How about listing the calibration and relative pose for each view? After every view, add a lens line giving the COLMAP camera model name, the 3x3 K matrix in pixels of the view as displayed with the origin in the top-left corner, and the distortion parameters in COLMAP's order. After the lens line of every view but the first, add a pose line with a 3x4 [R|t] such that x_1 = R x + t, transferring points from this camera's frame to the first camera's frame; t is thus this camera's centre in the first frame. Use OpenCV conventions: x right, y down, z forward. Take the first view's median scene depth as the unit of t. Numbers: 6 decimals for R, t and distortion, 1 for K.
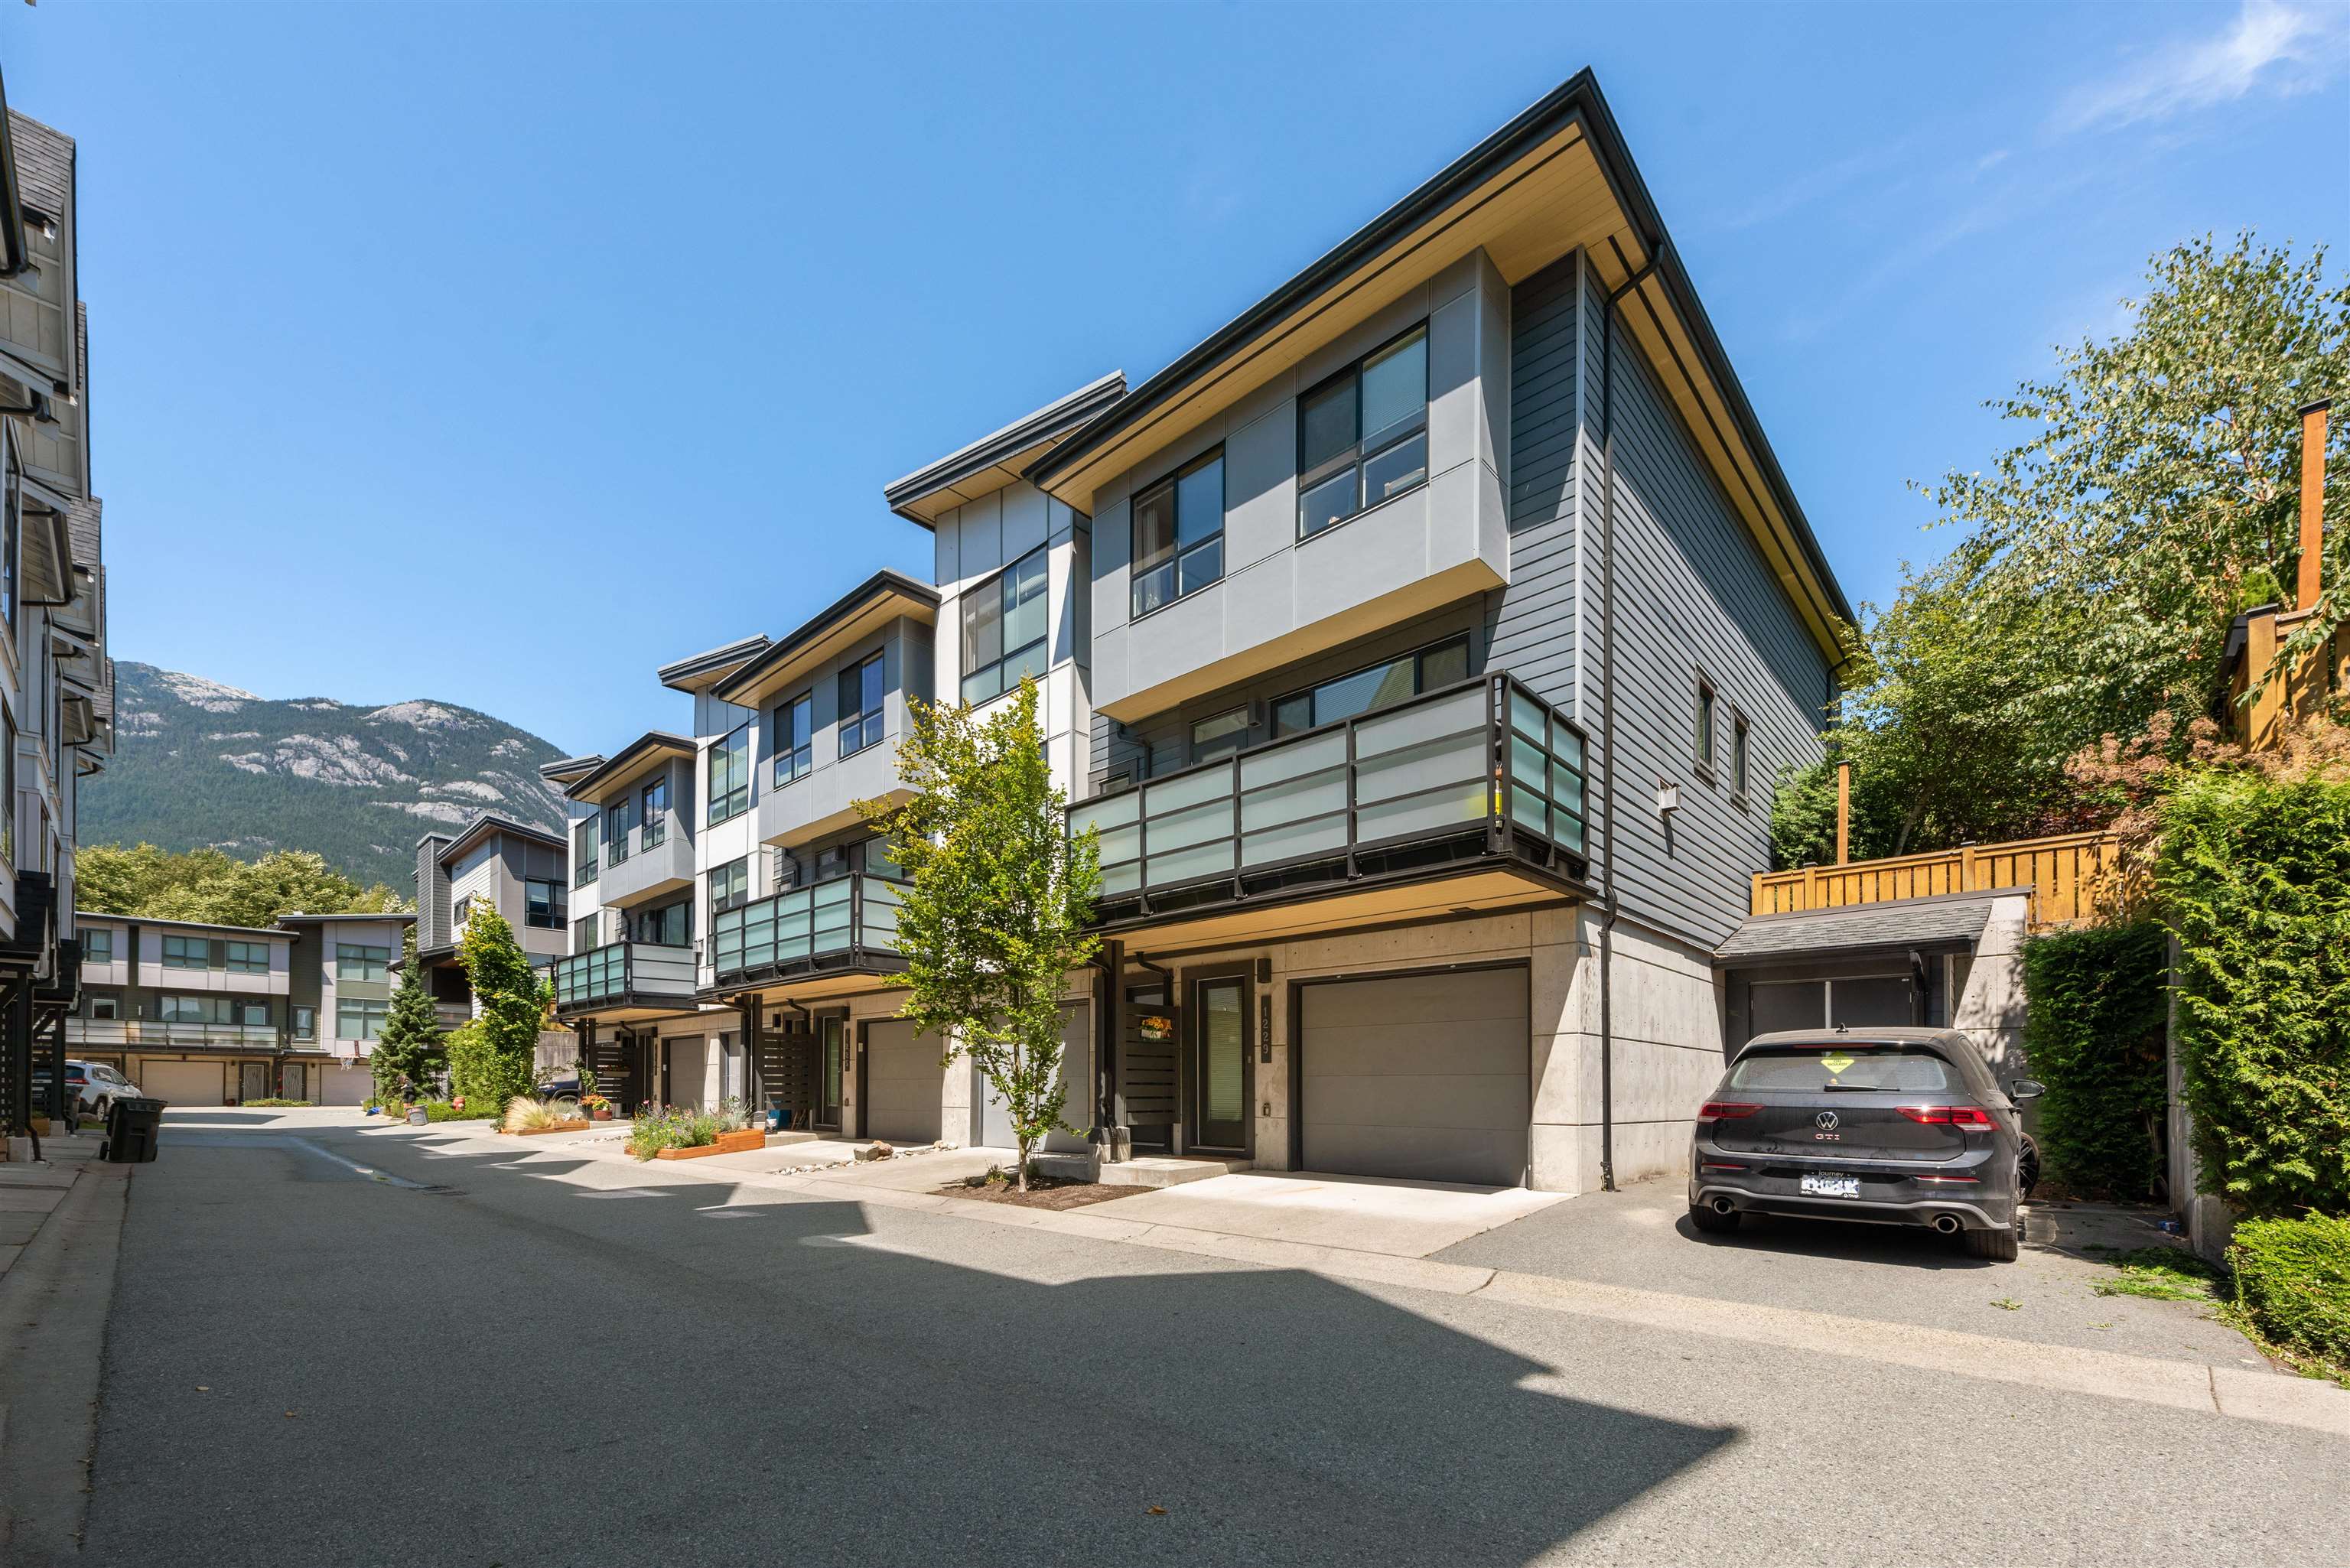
lens RADIAL K [[916.3, 0, 1172.4], [0, 916.3, 776.8], [0, 0, 1]] dist [0.019485, -0.006733]
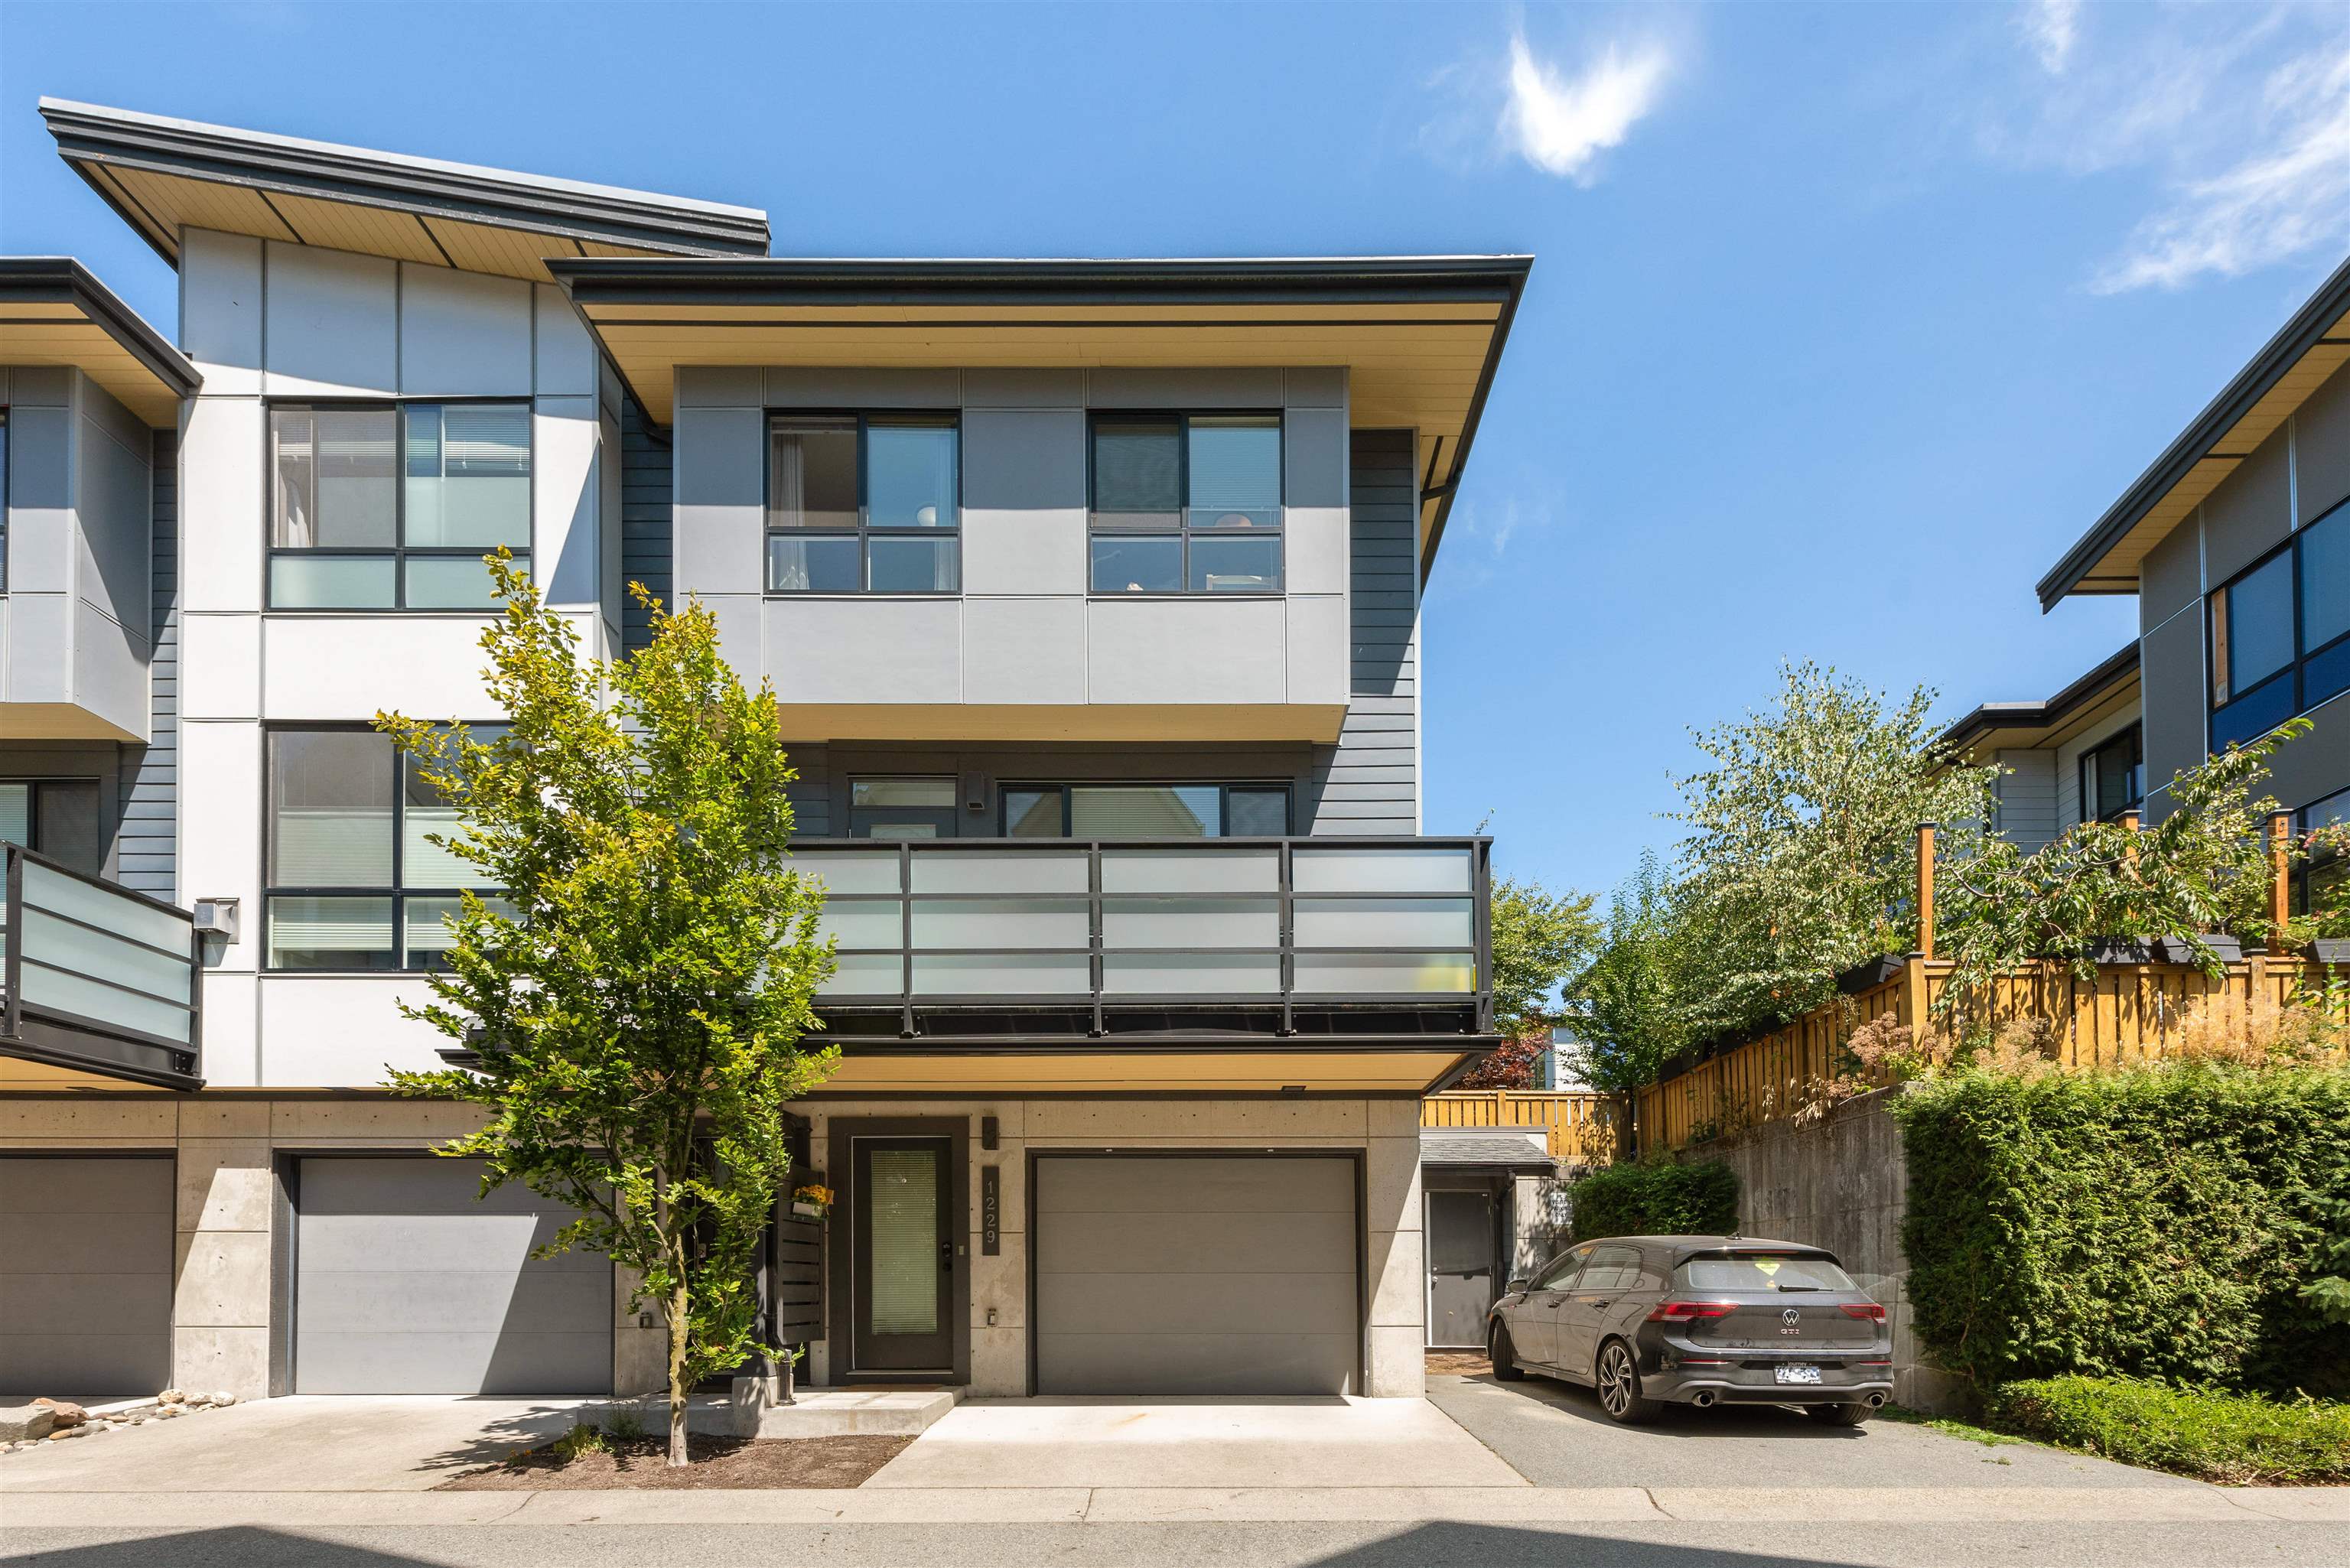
lens RADIAL K [[1015.0, 0, 1180.2], [0, 1015.0, 1012.0], [0, 0, 1]] dist [0.018897, -0.004757]
pose [[0.729873, 0.179400, 0.659622, -0.316967], [-0.219845, 0.975287, -0.021993, 0.090996], [-0.647266, -0.128963, 0.751276, 0.269244]]
